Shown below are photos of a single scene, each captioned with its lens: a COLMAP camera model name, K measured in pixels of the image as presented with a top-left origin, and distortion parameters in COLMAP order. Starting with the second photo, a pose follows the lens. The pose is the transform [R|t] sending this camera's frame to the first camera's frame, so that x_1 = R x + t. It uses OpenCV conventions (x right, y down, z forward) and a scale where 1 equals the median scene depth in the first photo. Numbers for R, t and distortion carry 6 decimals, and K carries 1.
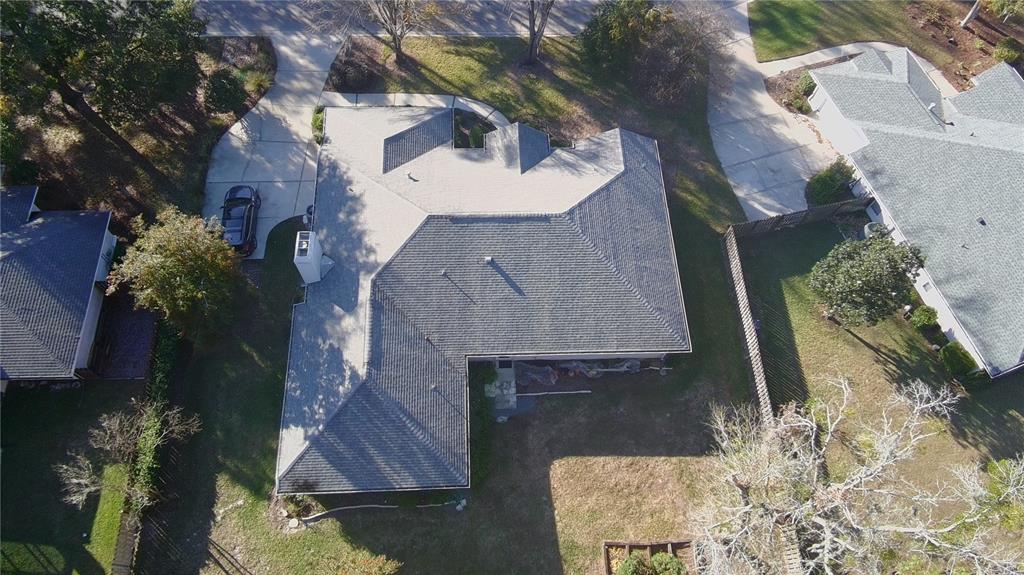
lens RADIAL K [[680.9, 0, 506.8], [0, 680.9, 280.1], [0, 0, 1]] dist [0.074555, -0.205479]
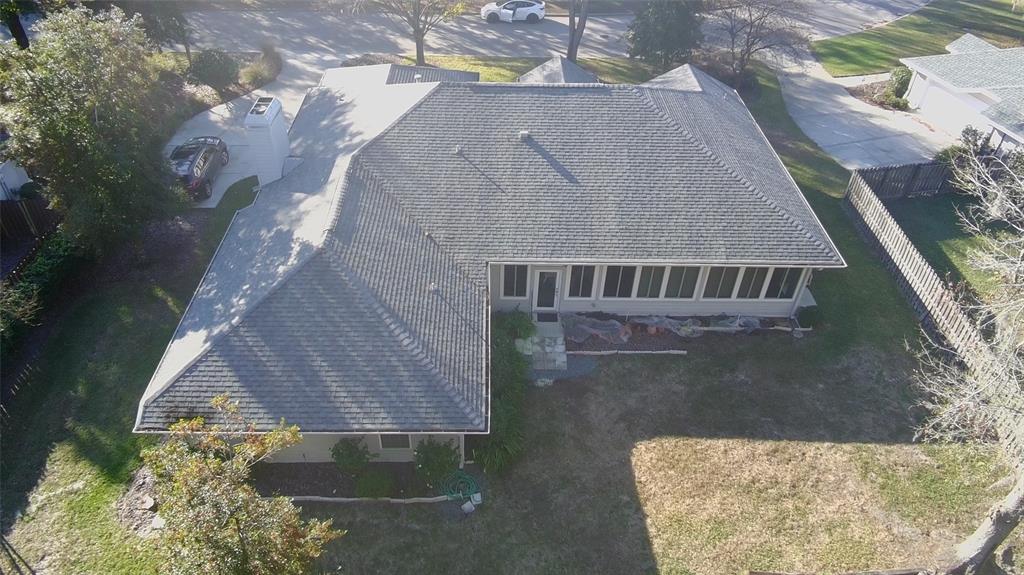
lens RADIAL K [[680.7, 0, 506.1], [0, 680.7, 277.8], [0, 0, 1]] dist [0.039524, -0.108112]
pose [[0.999376, 0.002113, -0.035257, -0.020077], [-0.016444, 0.911266, -0.411490, 0.376335], [0.031259, 0.411813, 0.910732, 0.421325]]
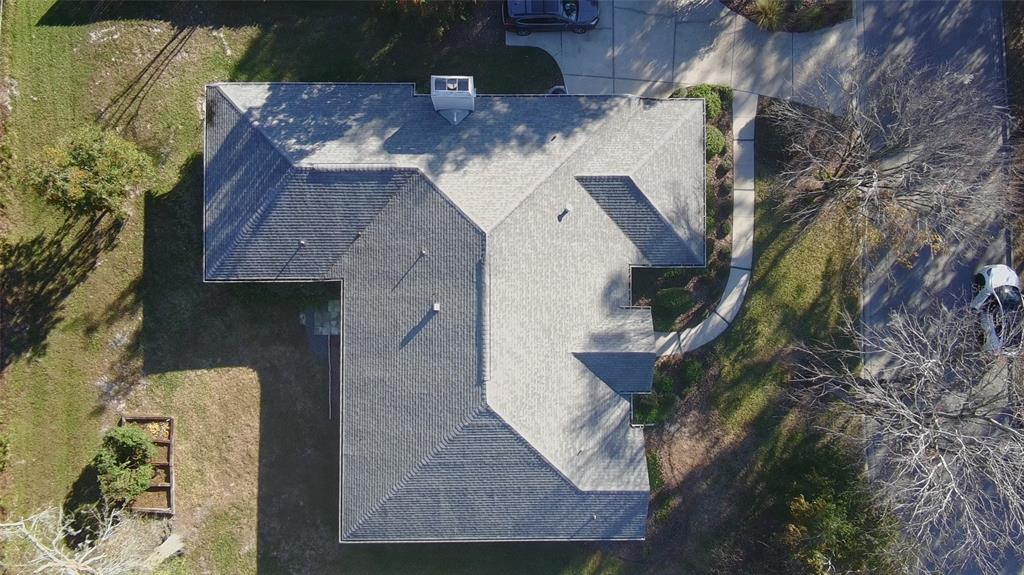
lens RADIAL K [[680.9, 0, 506.8], [0, 680.9, 280.1], [0, 0, 1]] dist [0.074555, -0.205479]
pose [[-0.037410, 0.997047, -0.067064, -0.007260], [-0.905734, -0.005477, 0.423811, -0.445223], [0.422192, 0.076597, 0.903265, 0.285936]]
